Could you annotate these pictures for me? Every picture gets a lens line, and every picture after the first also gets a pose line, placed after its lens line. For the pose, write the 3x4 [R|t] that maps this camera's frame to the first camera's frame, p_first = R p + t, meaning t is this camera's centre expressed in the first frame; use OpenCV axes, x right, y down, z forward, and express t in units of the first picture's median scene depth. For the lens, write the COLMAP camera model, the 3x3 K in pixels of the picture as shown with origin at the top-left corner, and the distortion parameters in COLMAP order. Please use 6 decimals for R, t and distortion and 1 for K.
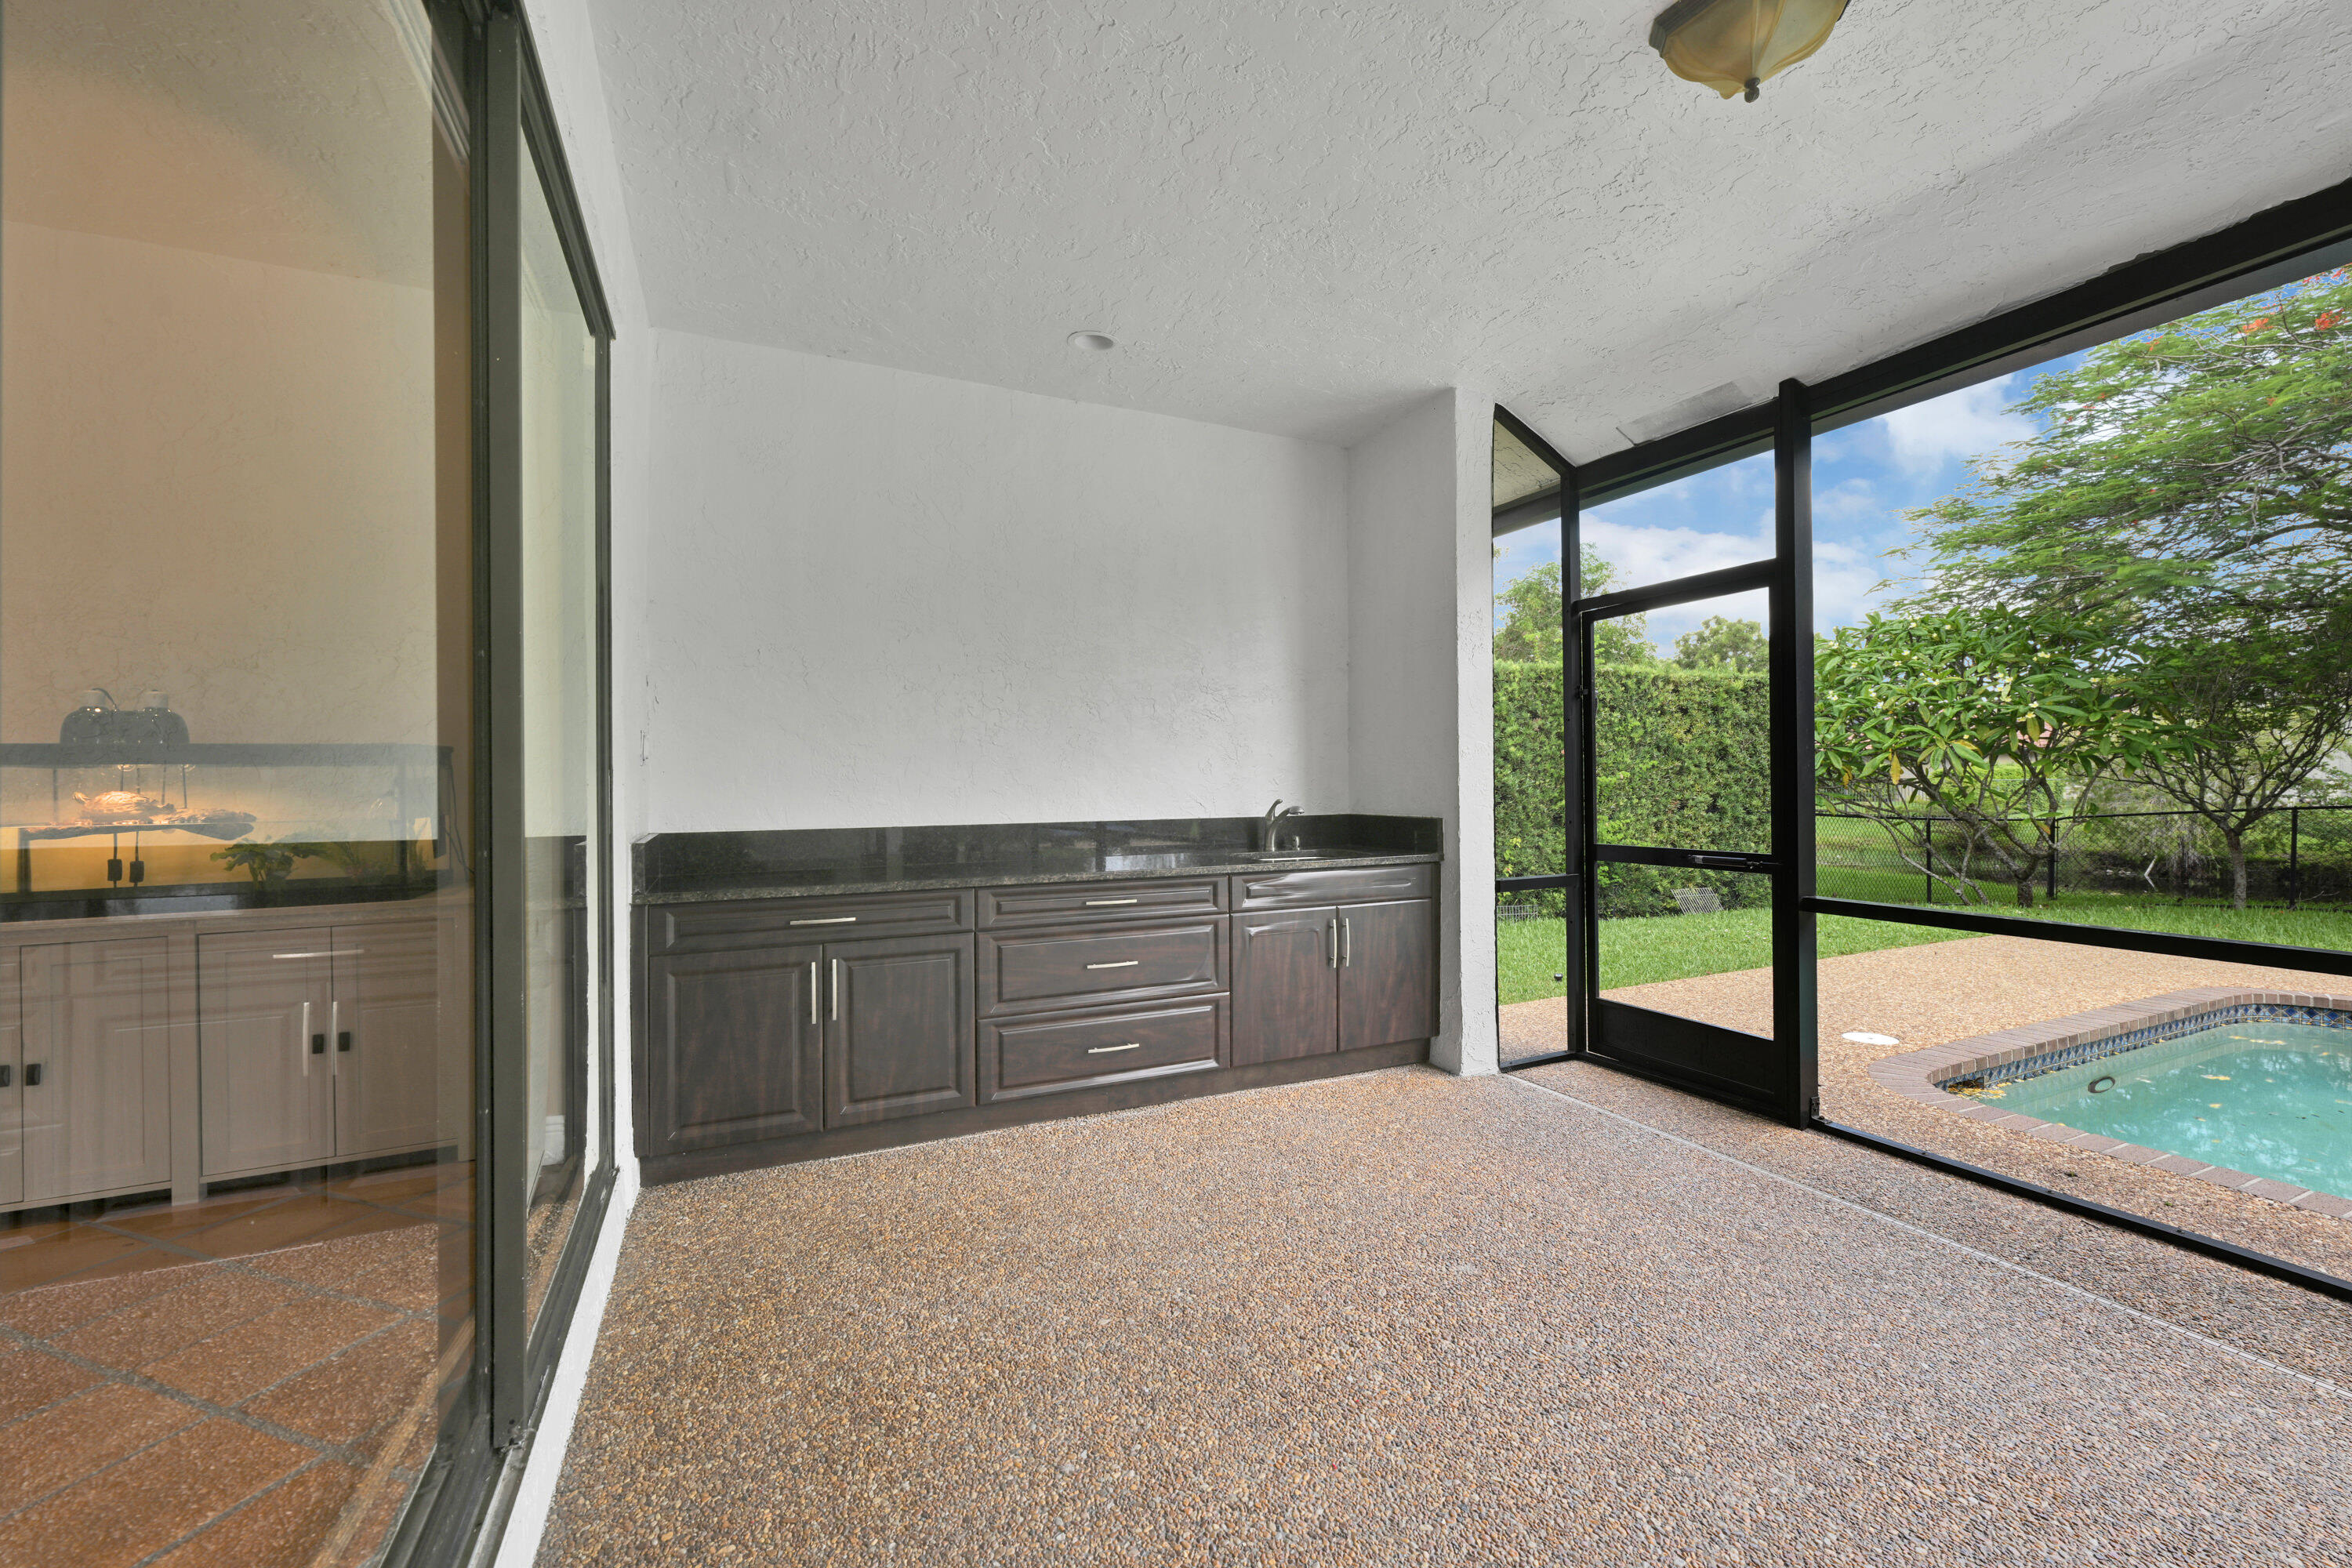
lens RADIAL K [[930.9, 0, 1178.5], [0, 930.9, 781.2], [0, 0, 1]] dist [-0.002723, 0.001192]
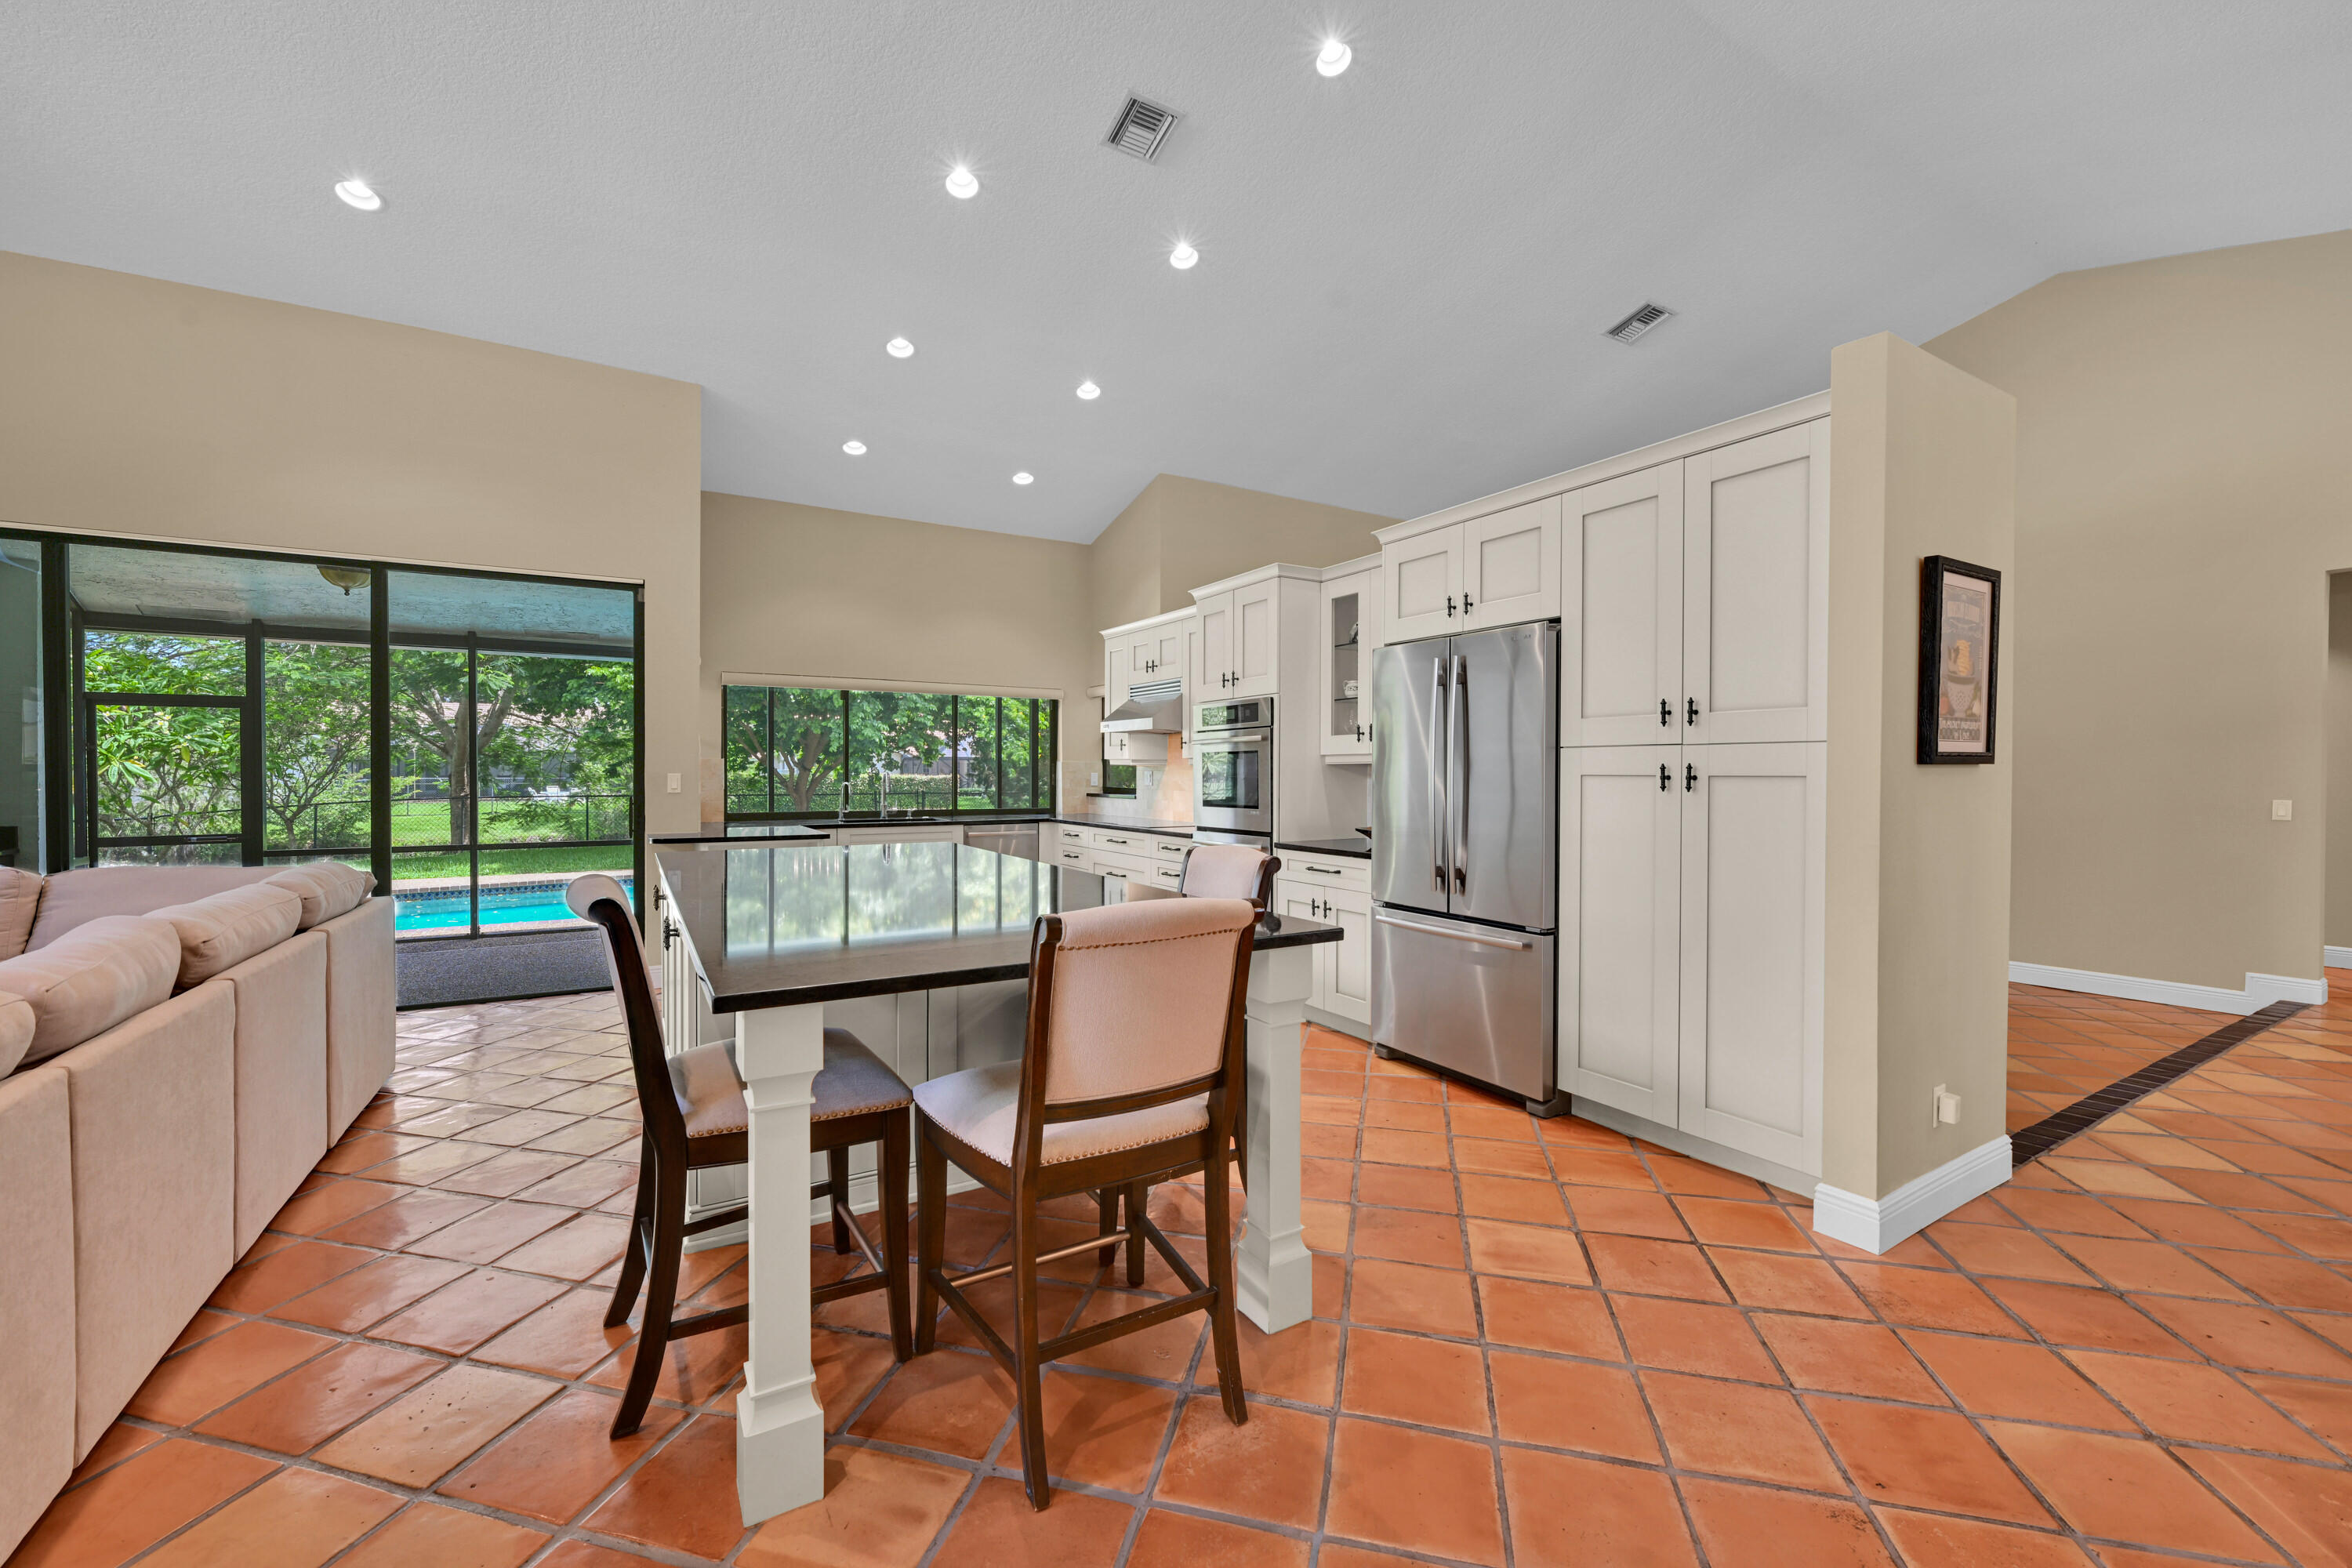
lens RADIAL K [[930.9, 0, 1183.2], [0, 930.9, 776.5], [0, 0, 1]] dist [-0.002723, 0.001192]
pose [[-0.122096, 0.003367, 0.992513, -0.684791], [-0.004488, 0.999982, -0.003945, -0.022171], [-0.992508, -0.004936, -0.122078, -0.350632]]
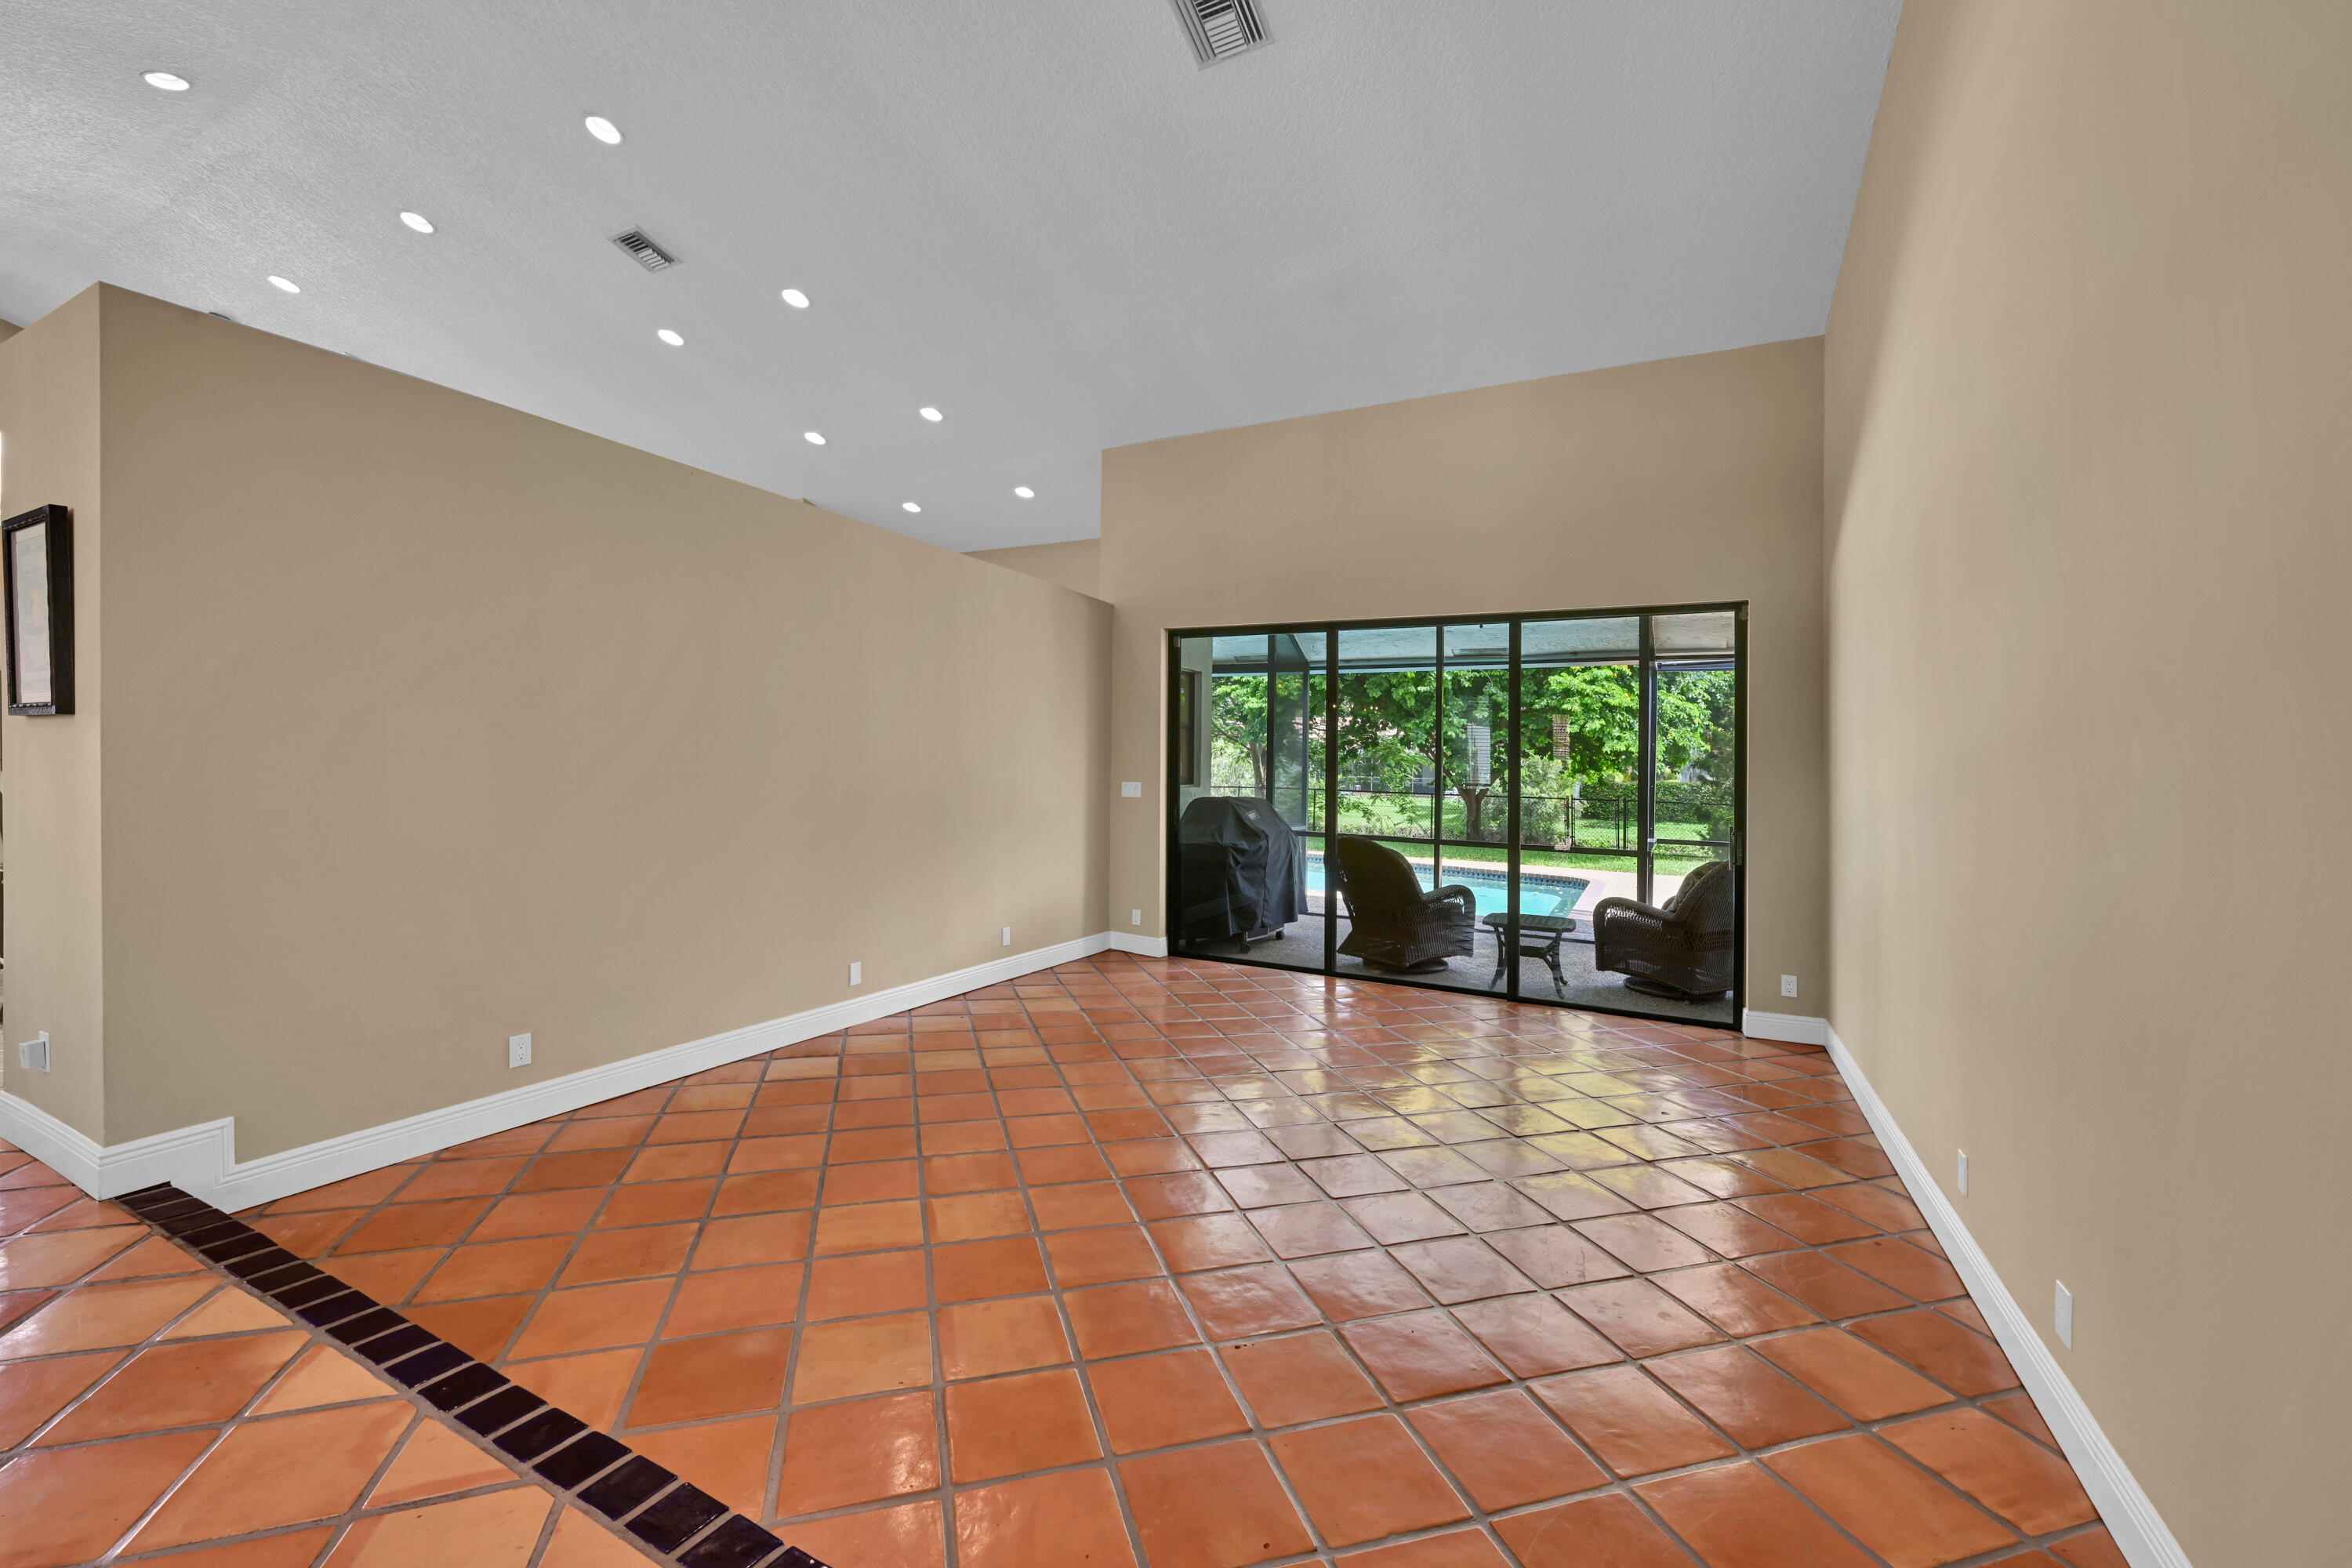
lens RADIAL K [[930.9, 0, 1162.3], [0, 930.9, 764.1], [0, 0, 1]] dist [-0.002723, 0.001192]
pose [[0.799865, 0.028380, 0.599508, -0.306705], [-0.031127, 0.999499, -0.005785, -0.021787], [-0.599372, -0.014034, 0.800348, -1.104064]]
